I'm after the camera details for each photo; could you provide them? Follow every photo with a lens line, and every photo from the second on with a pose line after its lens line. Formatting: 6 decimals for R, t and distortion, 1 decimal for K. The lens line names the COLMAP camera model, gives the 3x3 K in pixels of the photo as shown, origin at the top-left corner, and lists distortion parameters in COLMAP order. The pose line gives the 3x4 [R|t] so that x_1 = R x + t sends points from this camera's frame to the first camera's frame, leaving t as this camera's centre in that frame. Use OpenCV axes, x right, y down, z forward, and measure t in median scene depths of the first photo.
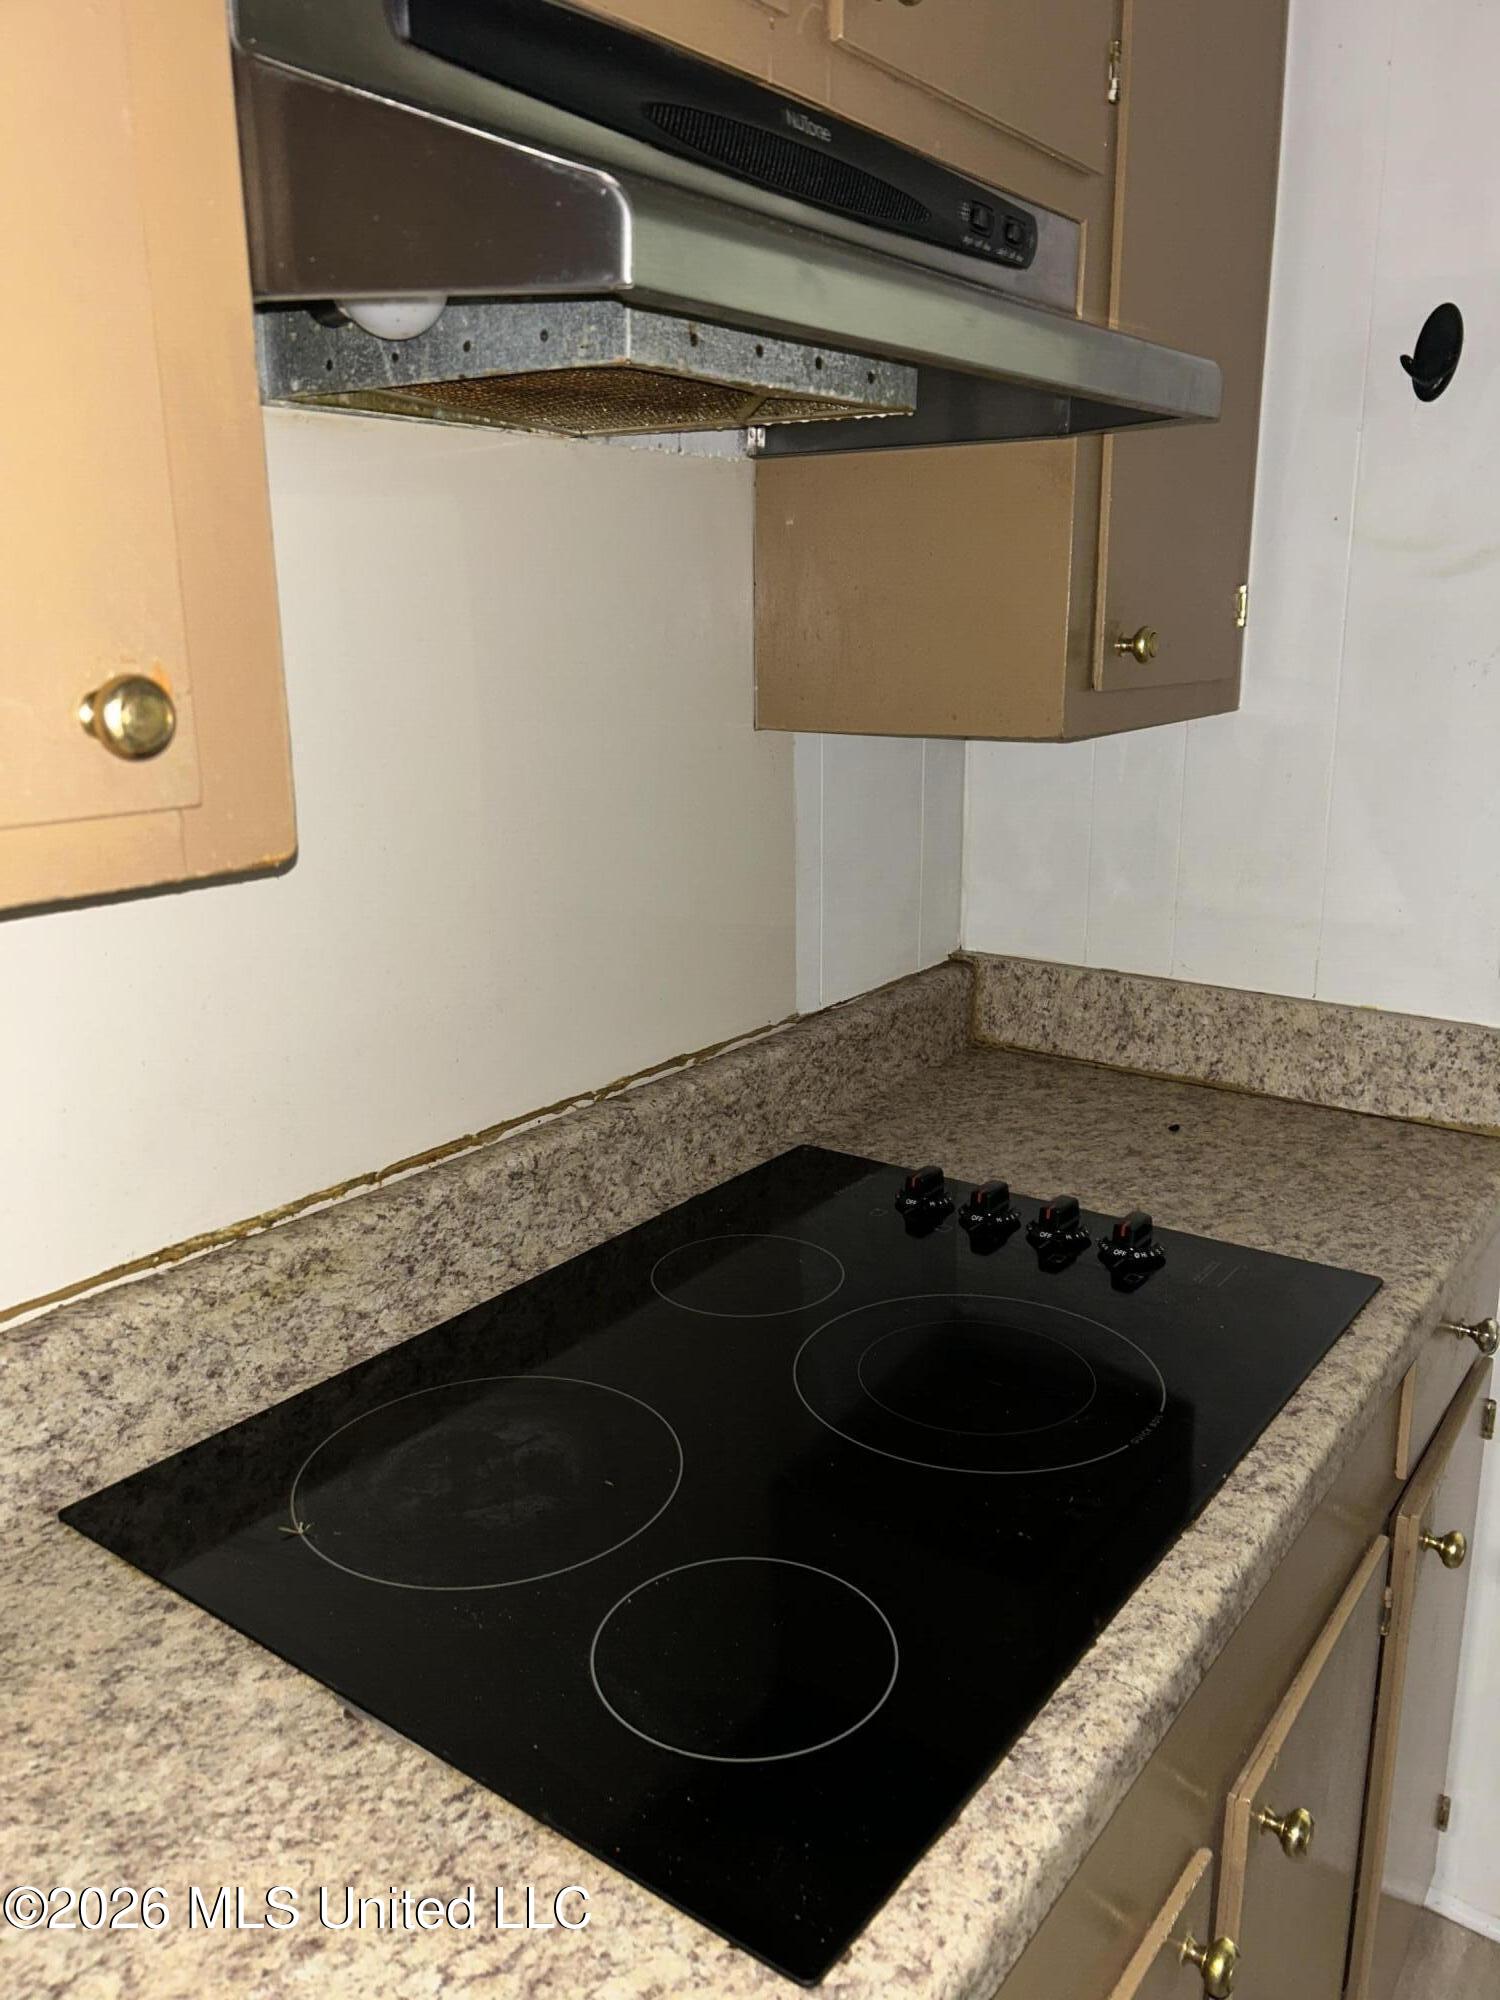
lens RADIAL K [[1491.8, 0, 728.2], [0, 1491.8, 1009.0], [0, 0, 1]] dist [0.019096, -0.009995]
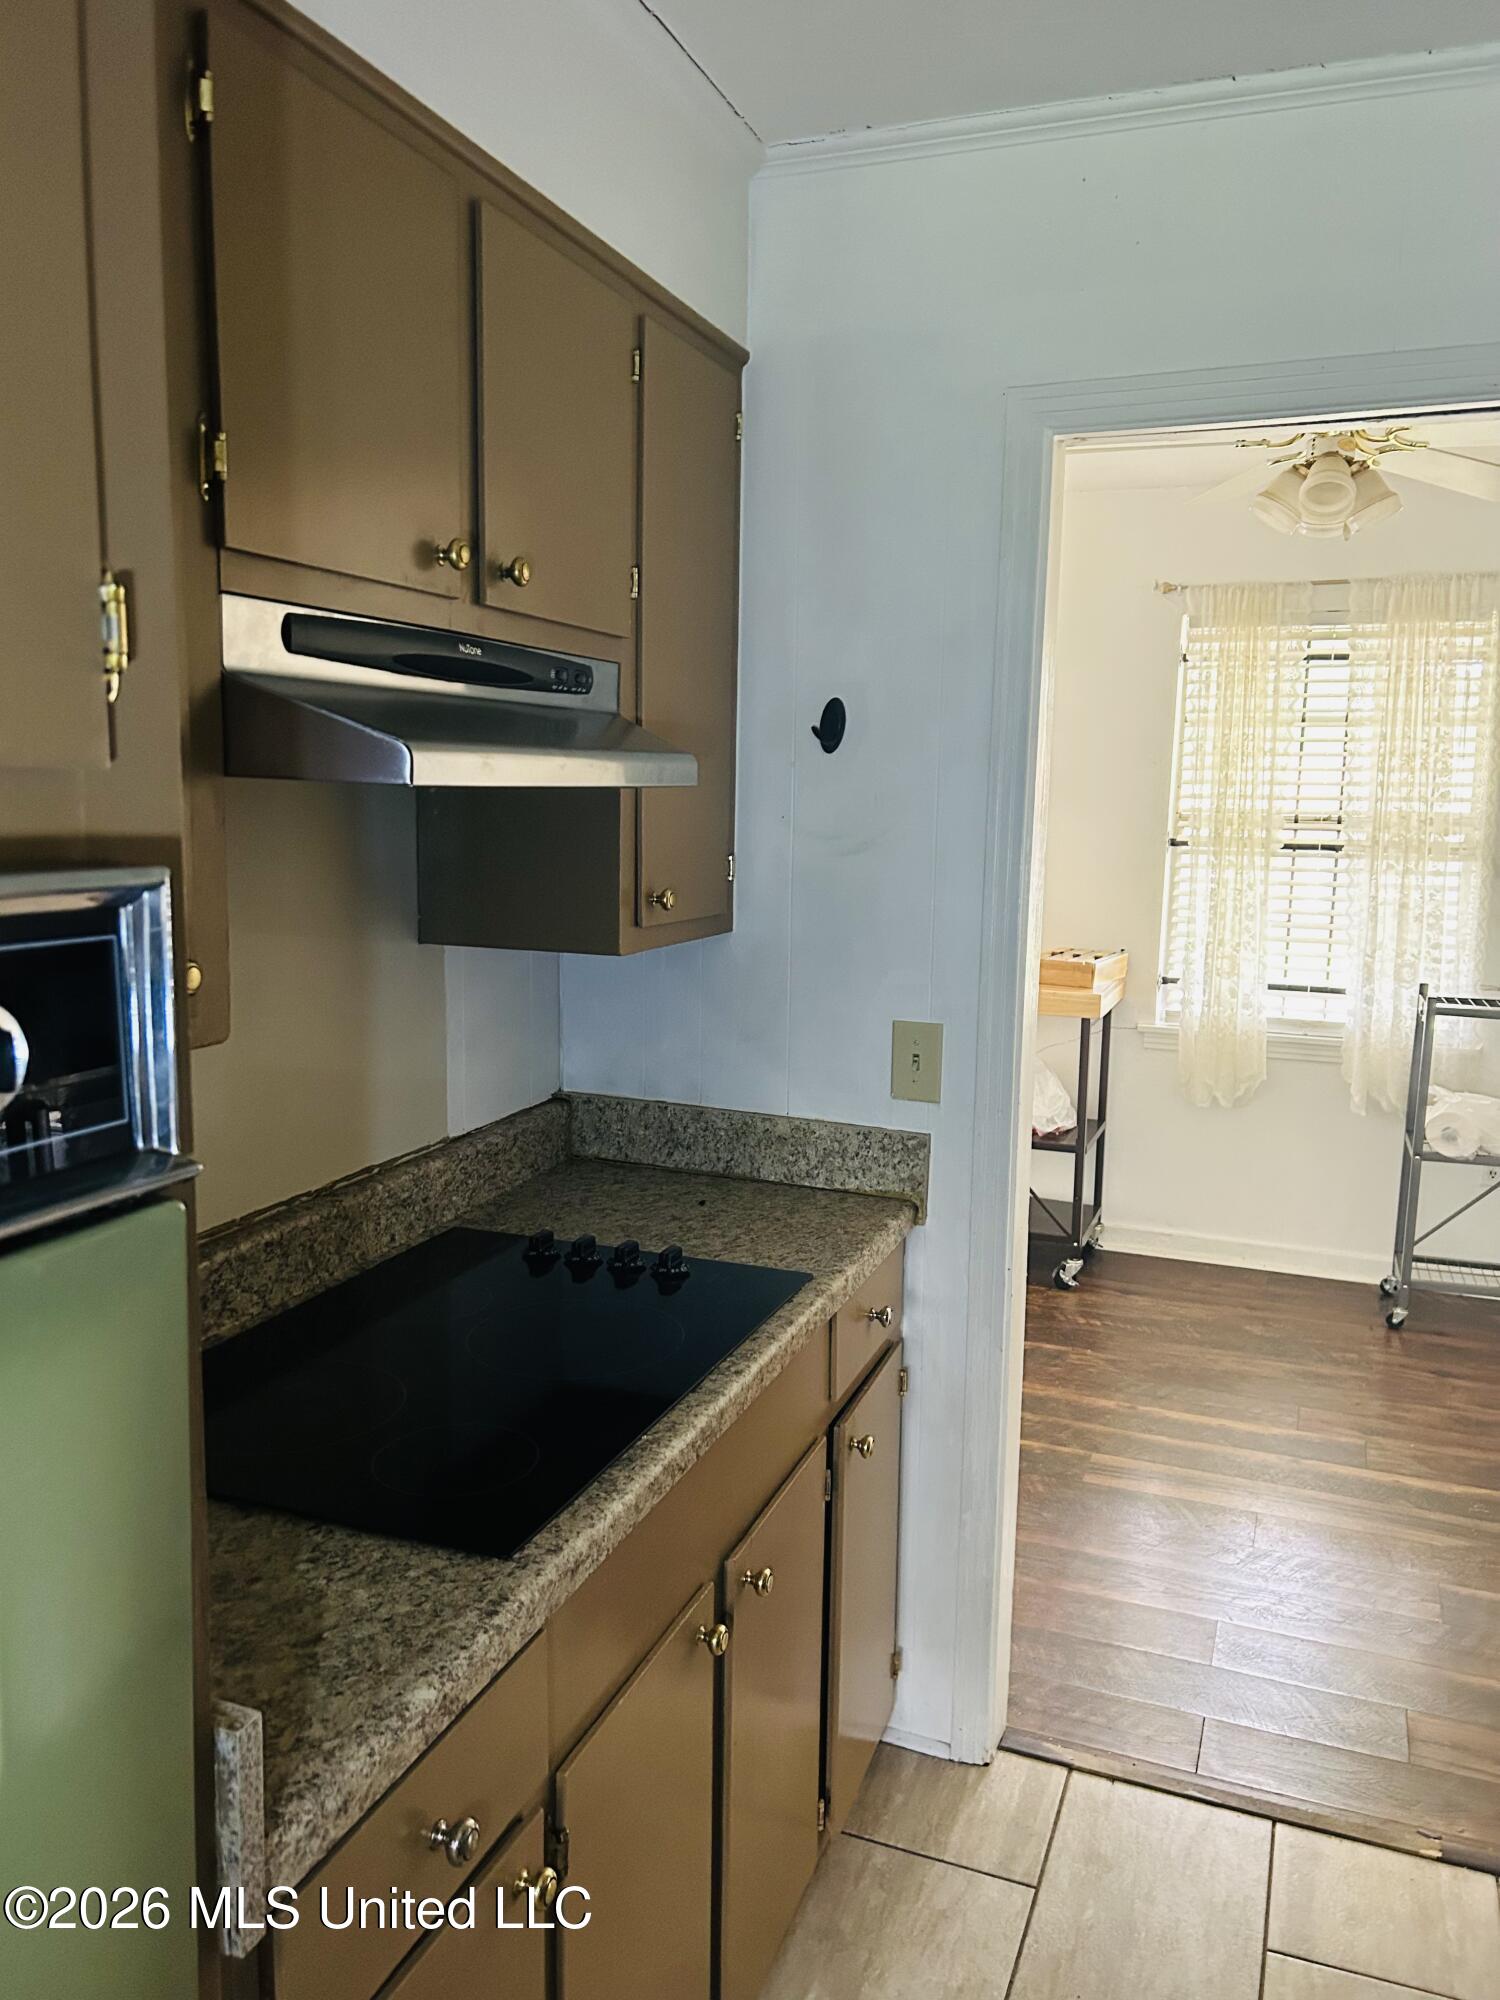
lens RADIAL K [[1525.5, 0, 738.2], [0, 1525.5, 1015.9], [0, 0, 1]] dist [0.050590, -0.050995]
pose [[0.962286, -0.009596, 0.271872, -0.090154], [0.036665, 0.994834, -0.094660, 0.039608], [-0.269559, 0.101058, 0.957667, -0.533209]]
